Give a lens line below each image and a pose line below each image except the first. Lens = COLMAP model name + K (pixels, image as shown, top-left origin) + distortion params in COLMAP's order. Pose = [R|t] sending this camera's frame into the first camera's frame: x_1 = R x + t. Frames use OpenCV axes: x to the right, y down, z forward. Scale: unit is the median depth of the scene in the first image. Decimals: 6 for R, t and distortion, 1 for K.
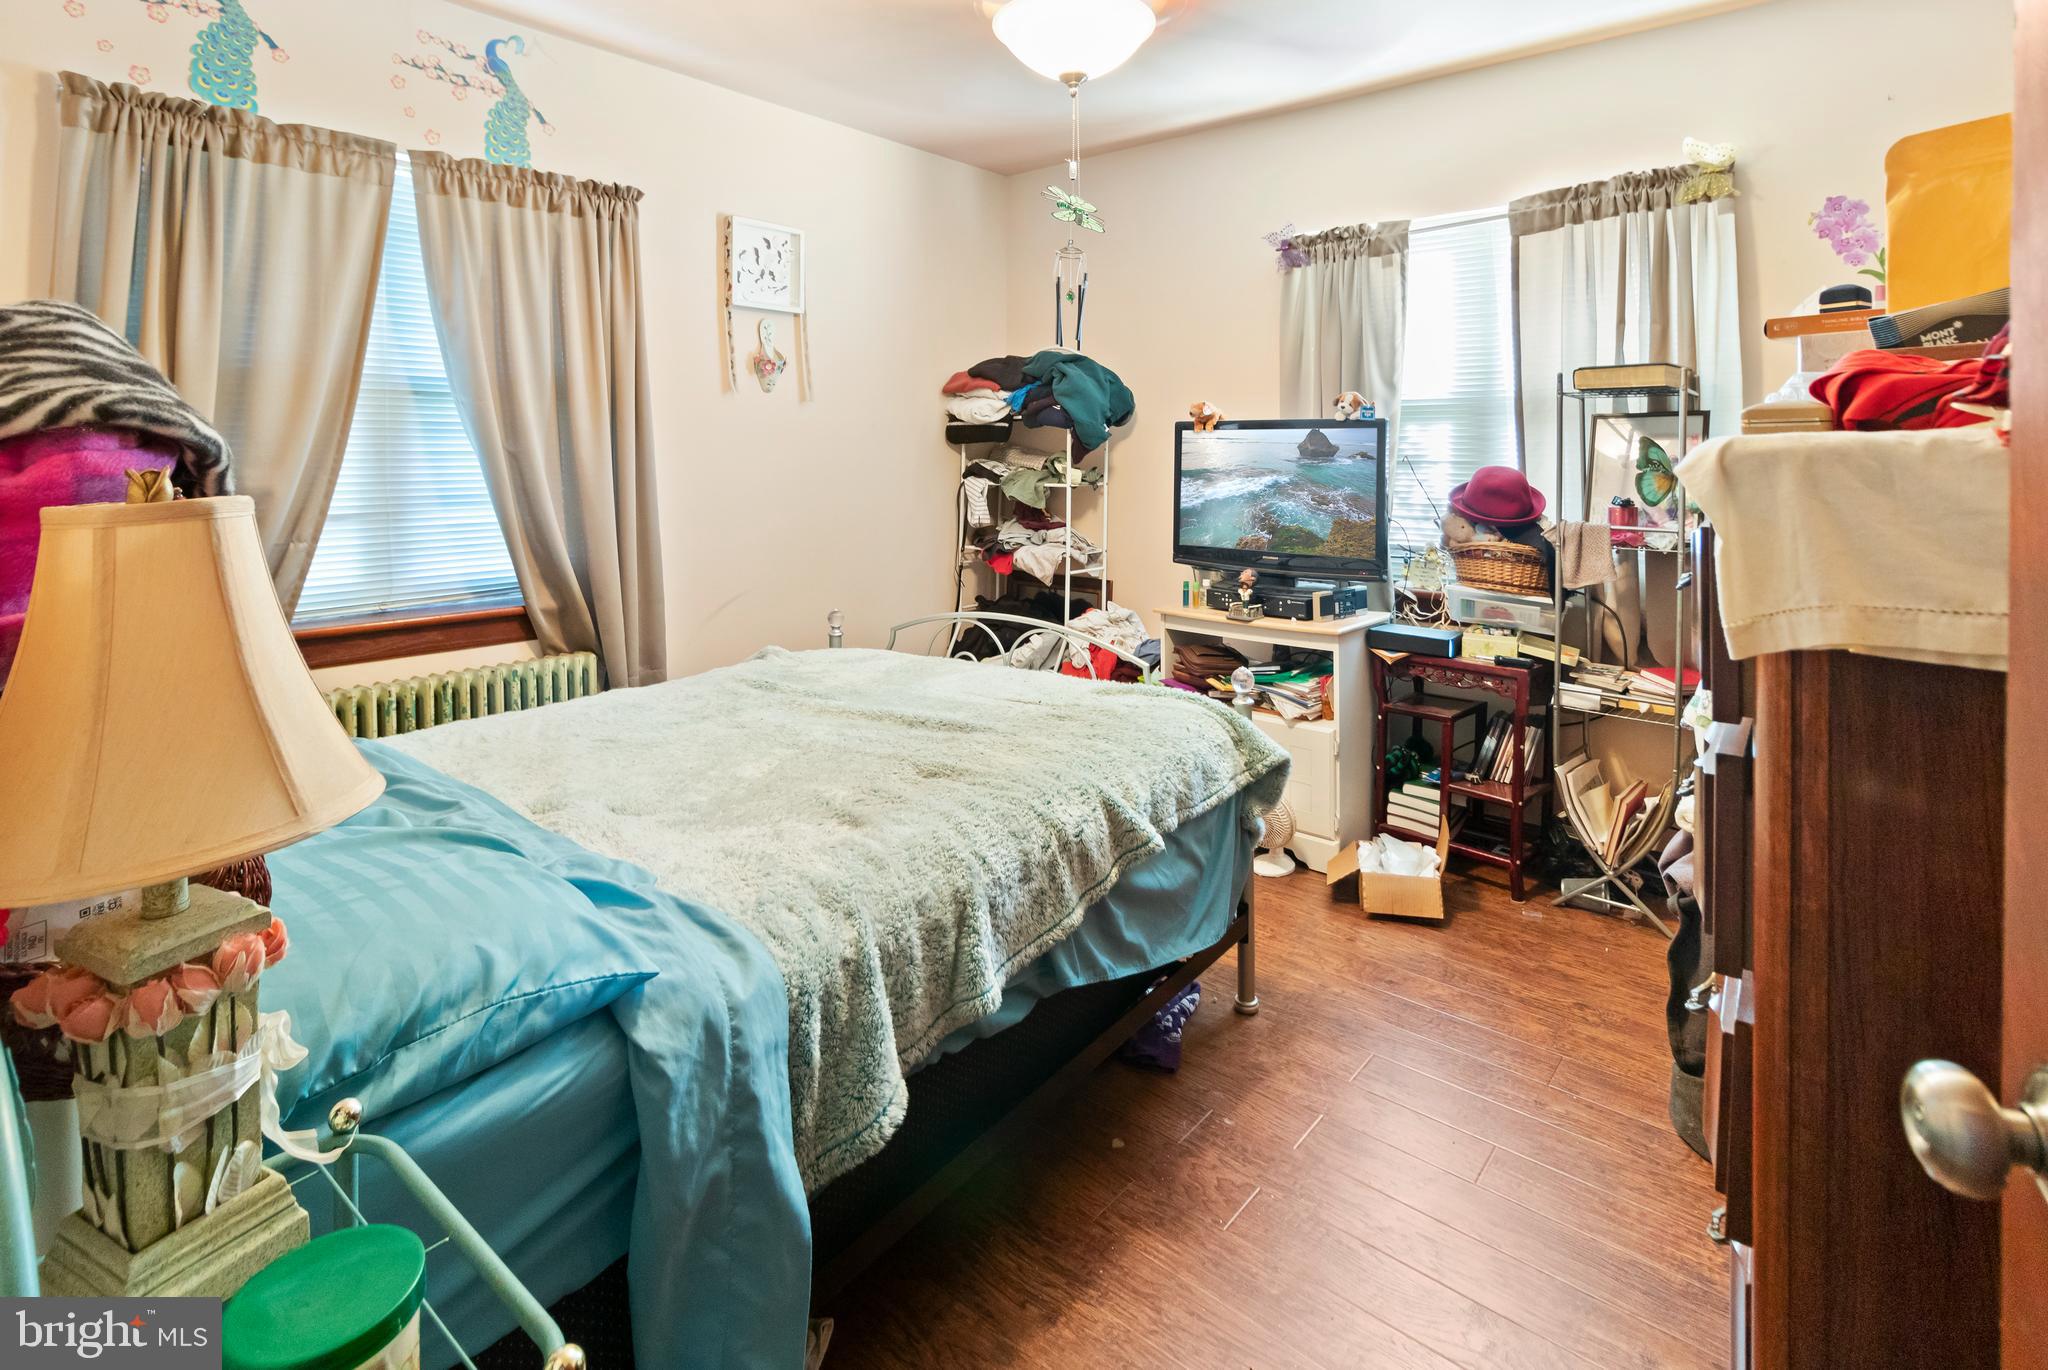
lens RADIAL K [[968.5, 0, 1018.4], [0, 968.5, 692.9], [0, 0, 1]] dist [0.005435, 0.000547]
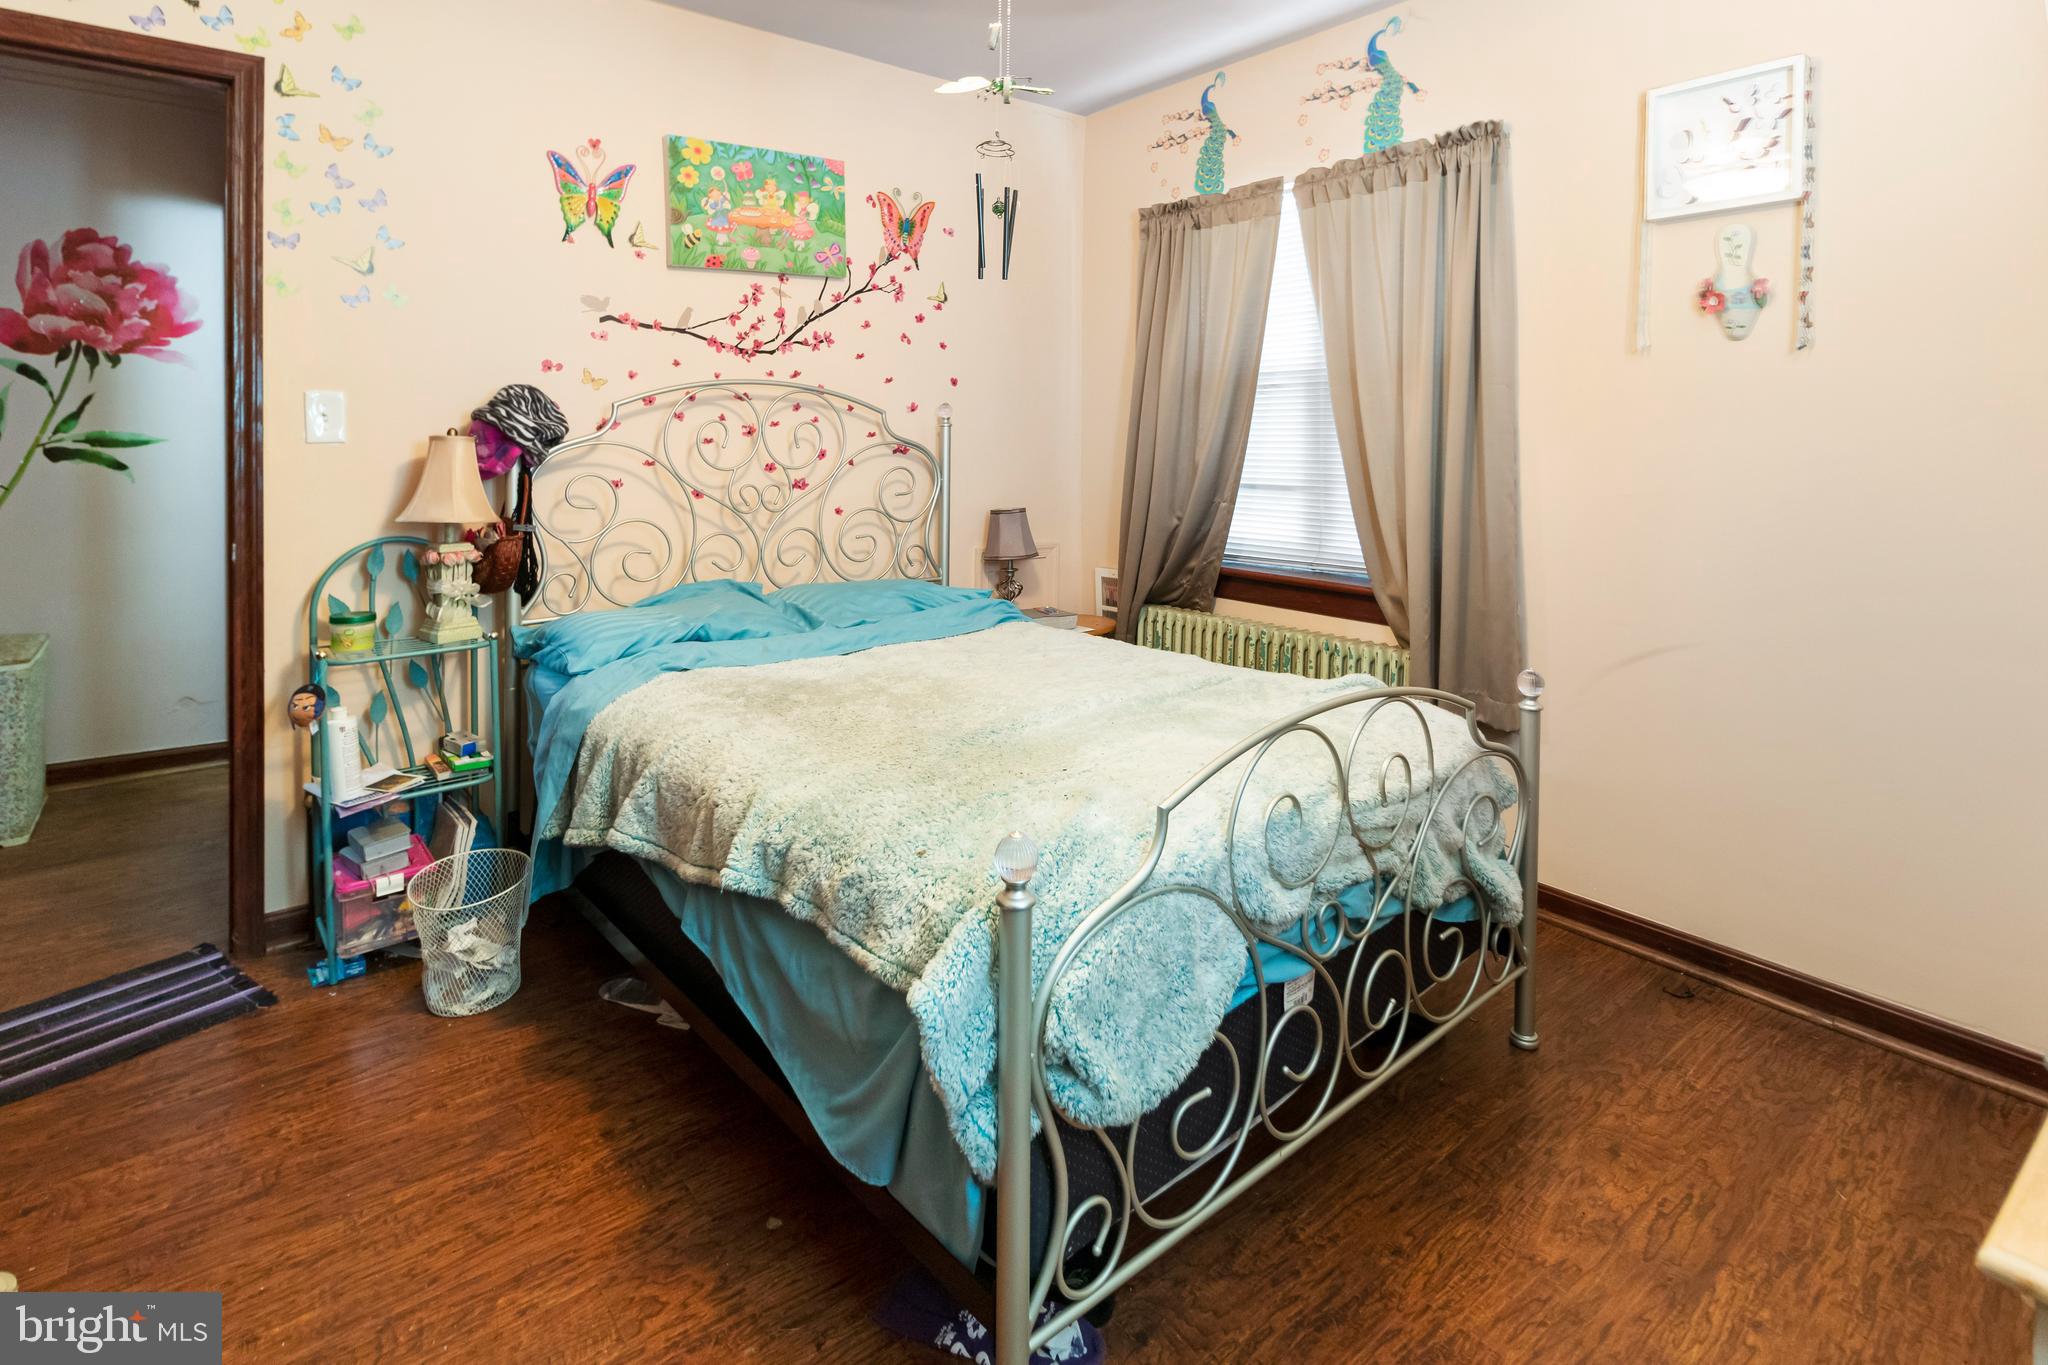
lens RADIAL K [[994.2, 0, 1023.1], [0, 994.2, 642.9], [0, 0, 1]] dist [0.002638, 0.000328]
pose [[-0.176410, 0.193202, -0.965170, 0.687272], [-0.246298, 0.940691, 0.233319, -0.233399], [0.953004, 0.278879, -0.118362, 0.990918]]
